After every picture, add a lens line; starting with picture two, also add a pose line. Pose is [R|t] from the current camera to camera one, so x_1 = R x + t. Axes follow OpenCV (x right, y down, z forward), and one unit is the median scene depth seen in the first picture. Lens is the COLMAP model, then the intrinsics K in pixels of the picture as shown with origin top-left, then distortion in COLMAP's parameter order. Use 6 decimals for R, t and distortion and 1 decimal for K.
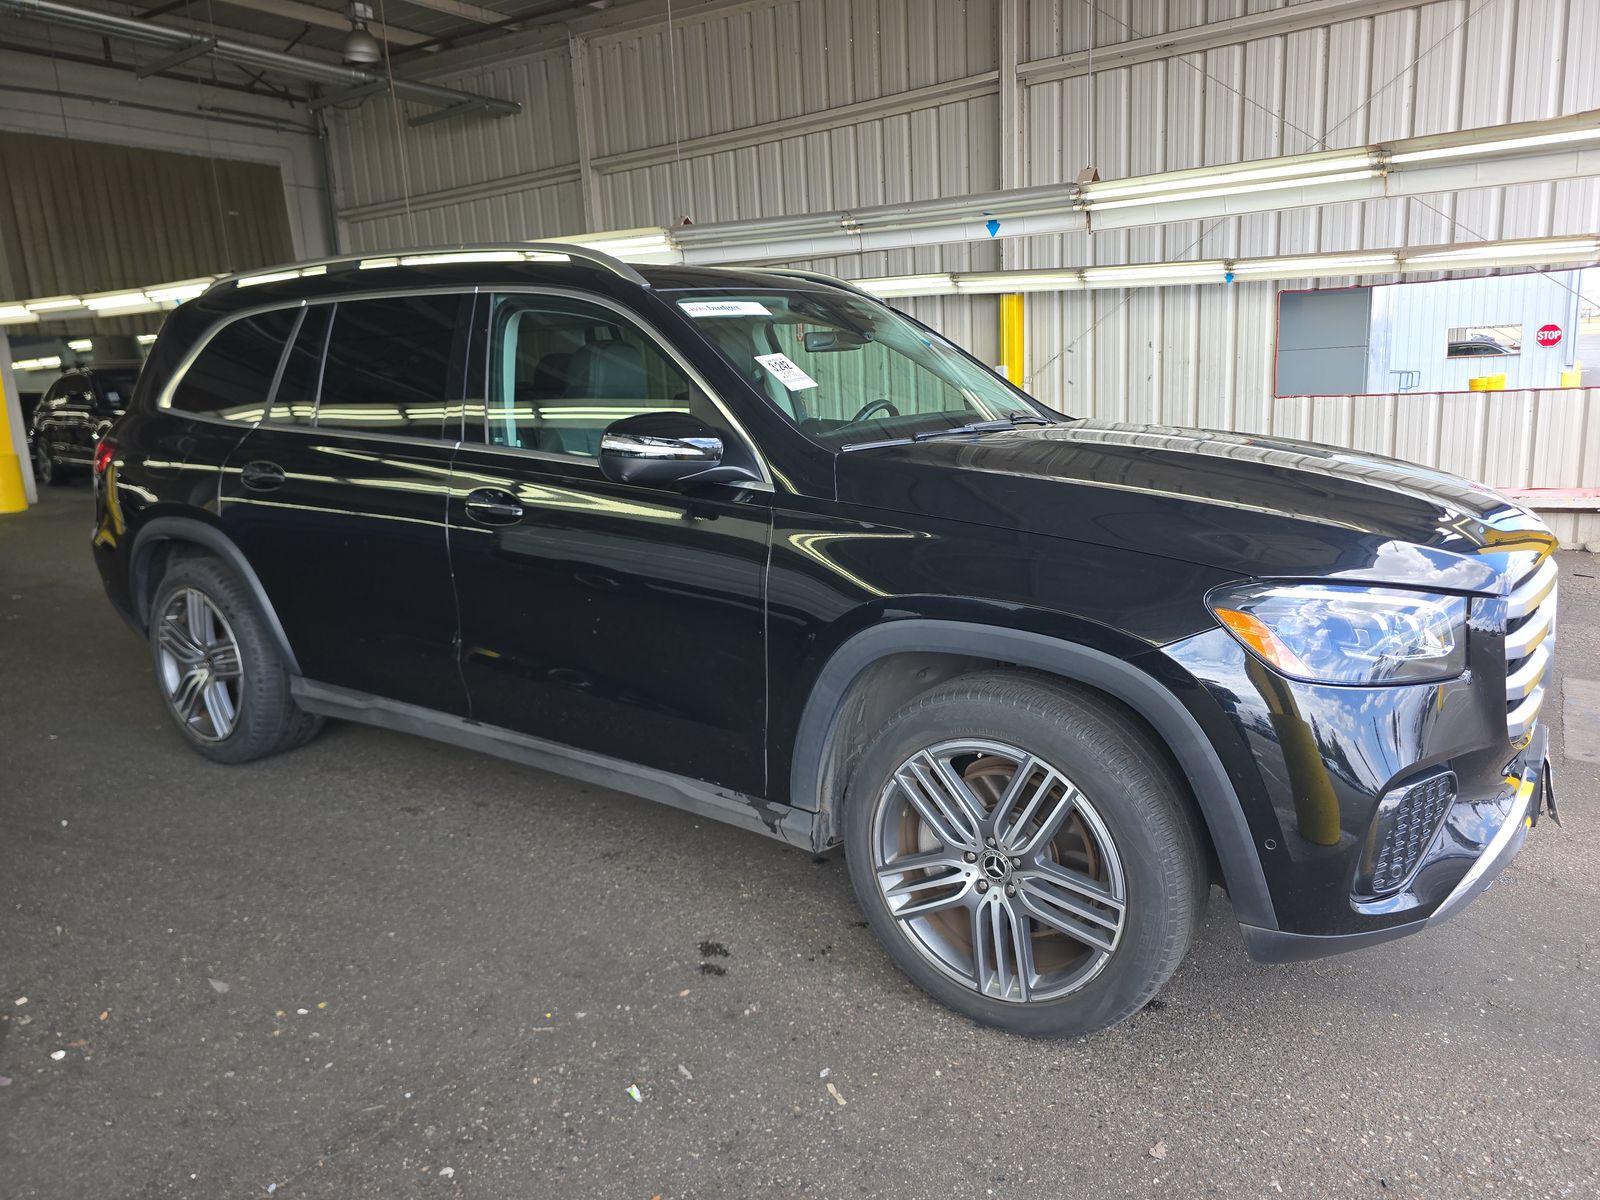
lens RADIAL K [[1055.6, 0, 800.0], [0, 1055.6, 600.0], [0, 0, 1]] dist [0.004710, 0.002109]
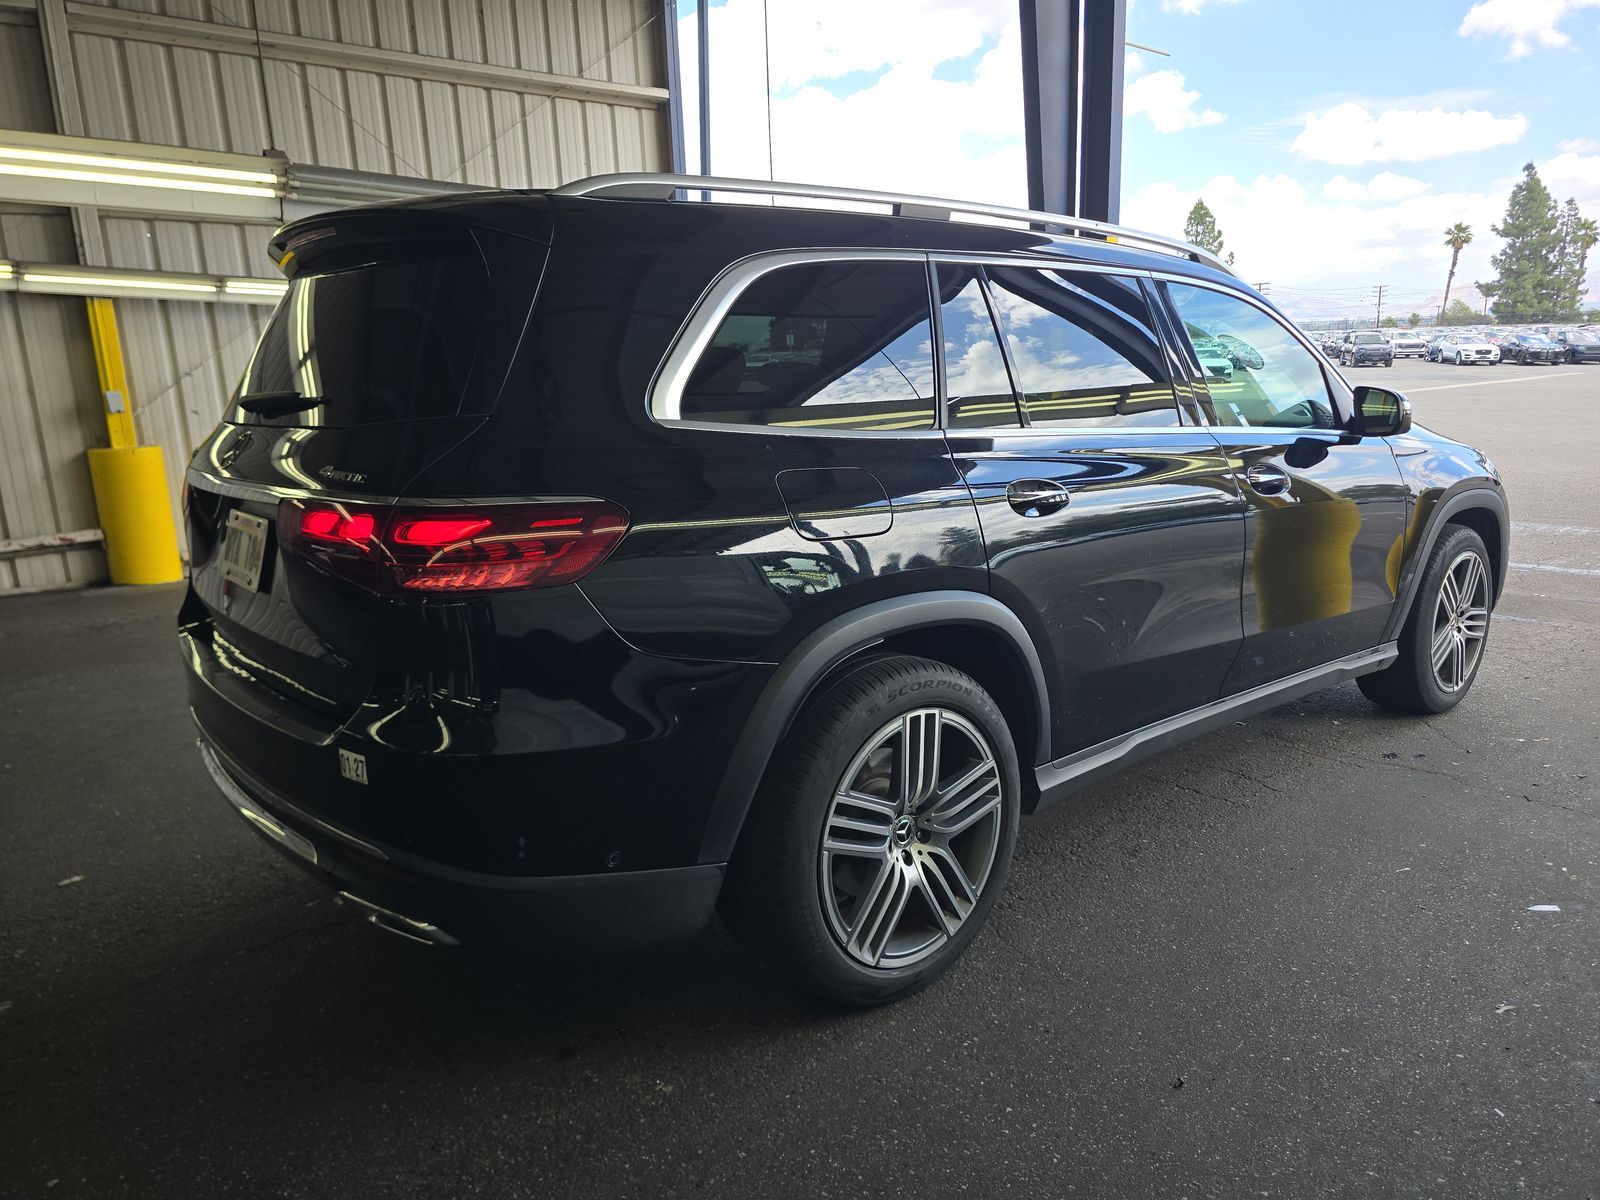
lens RADIAL K [[1075.2, 0, 800.0], [0, 1075.2, 600.0], [0, 0, 1]] dist [0.000523, -0.000137]
pose [[0.274348, -0.175769, 0.945430, -0.482006], [0.221041, 0.968355, 0.115888, -0.065341], [-0.935881, 0.177185, 0.304519, 0.368667]]
